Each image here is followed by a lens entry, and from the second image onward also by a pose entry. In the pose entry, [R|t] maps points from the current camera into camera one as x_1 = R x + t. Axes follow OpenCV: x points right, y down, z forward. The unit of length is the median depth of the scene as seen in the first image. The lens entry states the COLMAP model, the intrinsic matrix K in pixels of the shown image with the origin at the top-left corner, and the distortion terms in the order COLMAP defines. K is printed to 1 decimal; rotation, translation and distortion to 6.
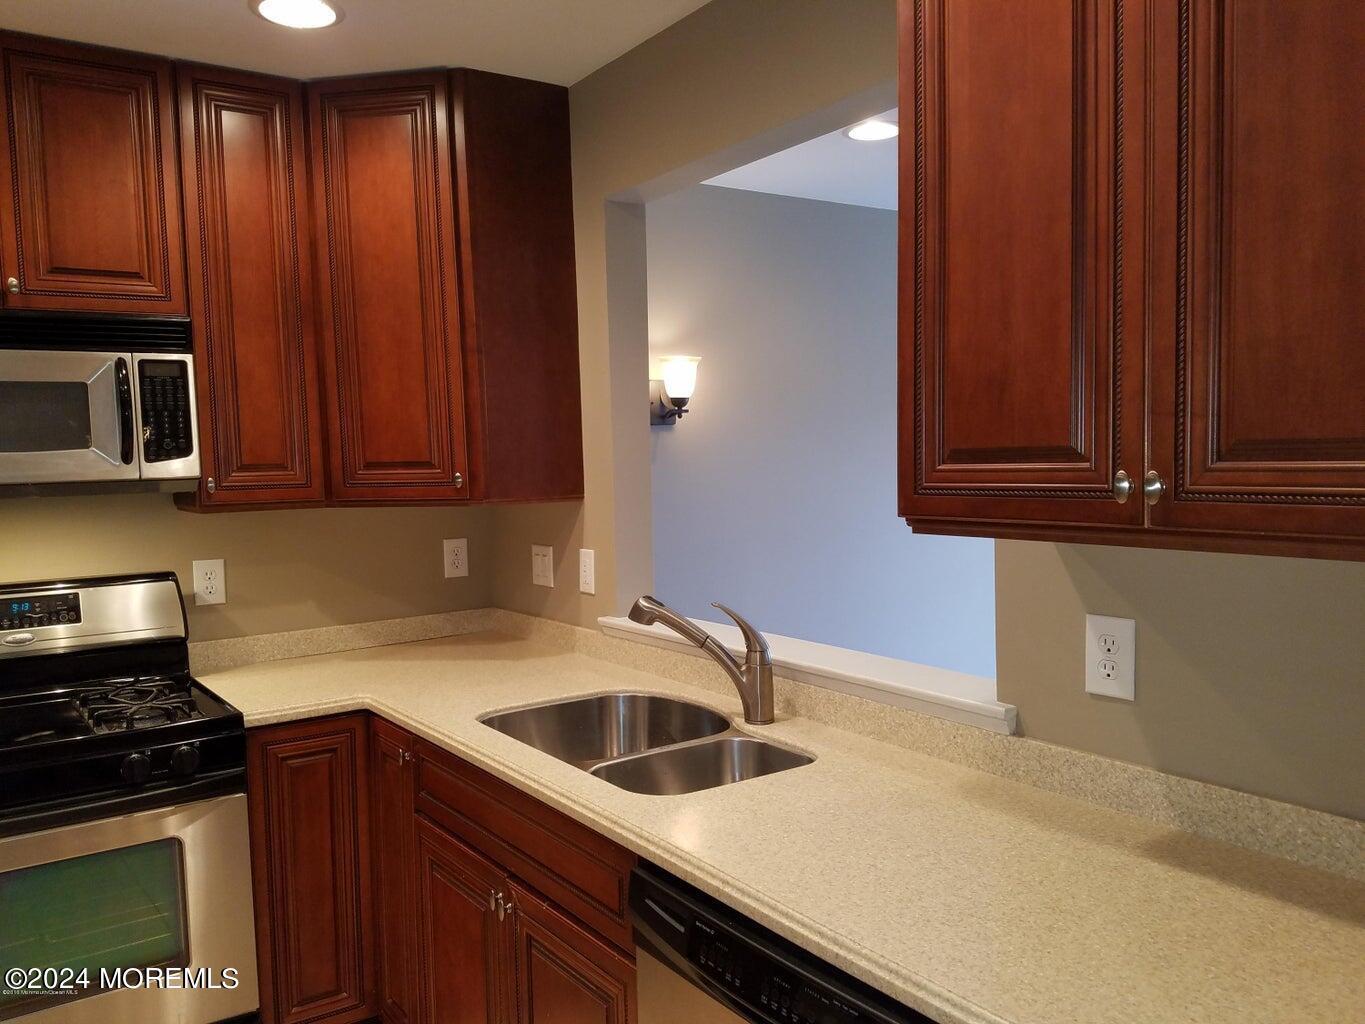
lens RADIAL K [[1053.3, 0, 675.9], [0, 1053.3, 530.7], [0, 0, 1]] dist [0.245785, -0.428005]
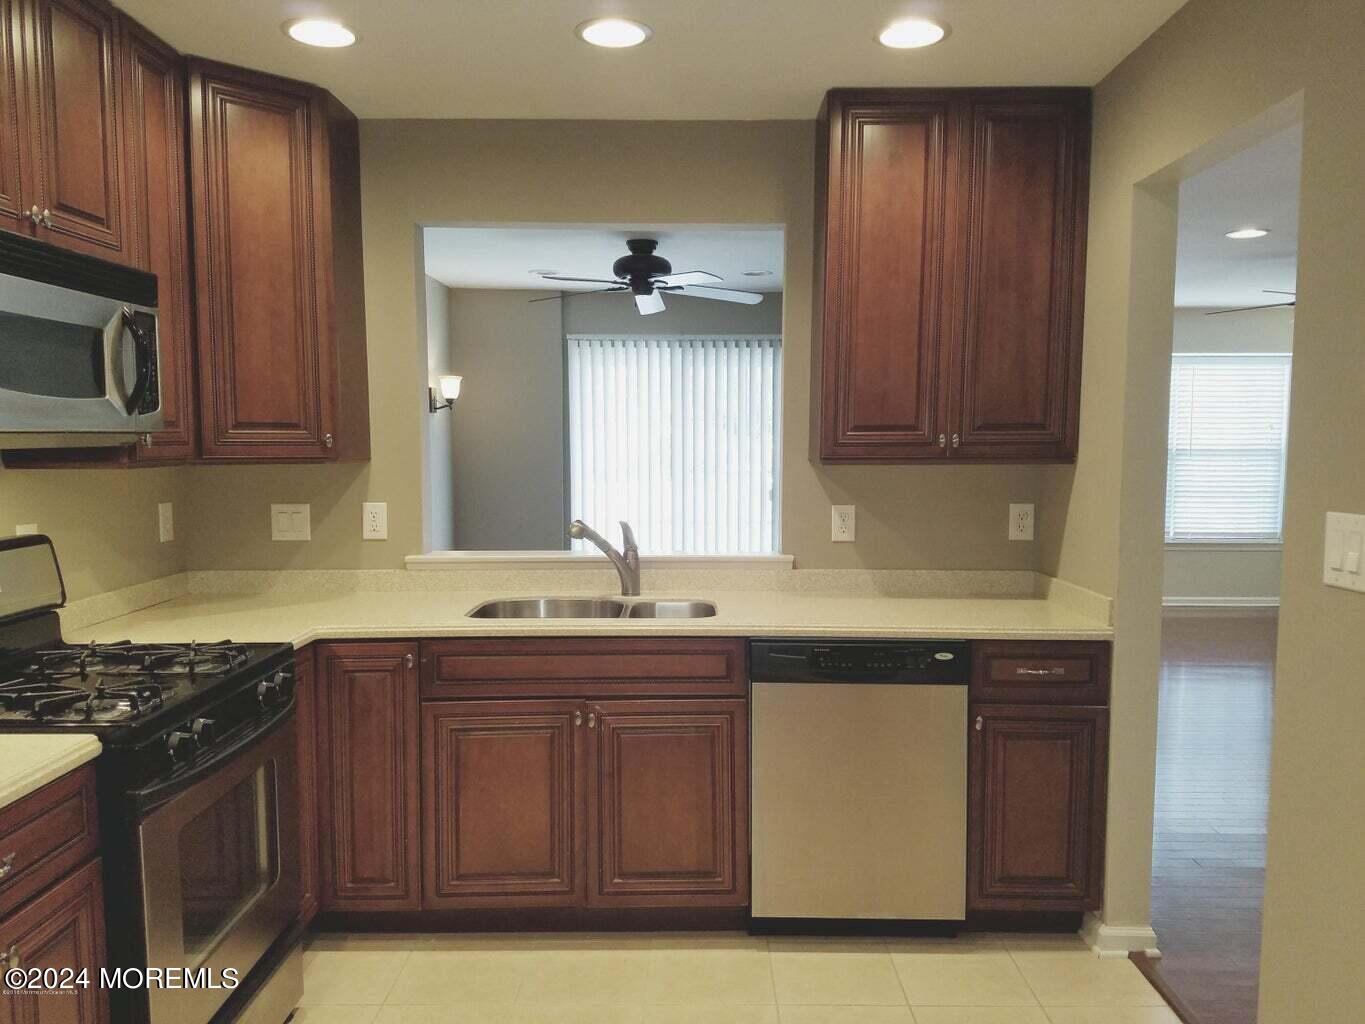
lens RADIAL K [[1065.9, 0, 679.7], [0, 1065.9, 519.6], [0, 0, 1]] dist [0.252104, -0.446226]
pose [[0.565220, -0.035662, 0.824169, -0.994666], [0.046598, 0.998850, 0.011263, 0.043567], [-0.823623, 0.032039, 0.566232, 0.024091]]
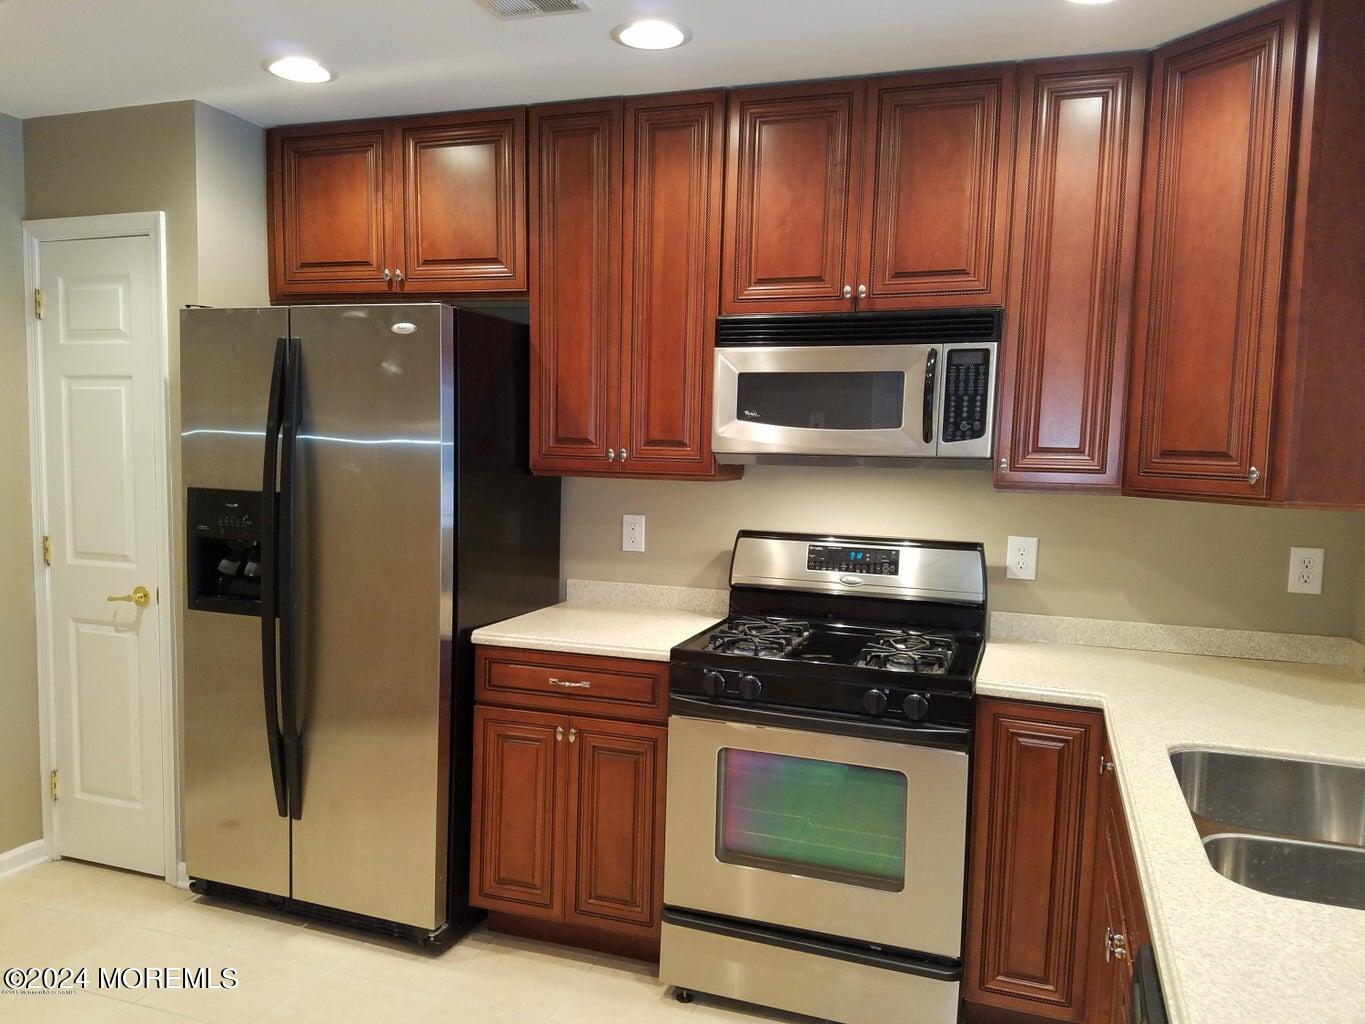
lens RADIAL K [[1053.3, 0, 675.9], [0, 1053.3, 530.7], [0, 0, 1]] dist [0.245785, -0.428005]
pose [[0.585659, 0.110468, -0.802995, 0.236139], [-0.099966, 0.992950, 0.063691, -0.013470], [0.804370, 0.042971, 0.592573, 0.119601]]
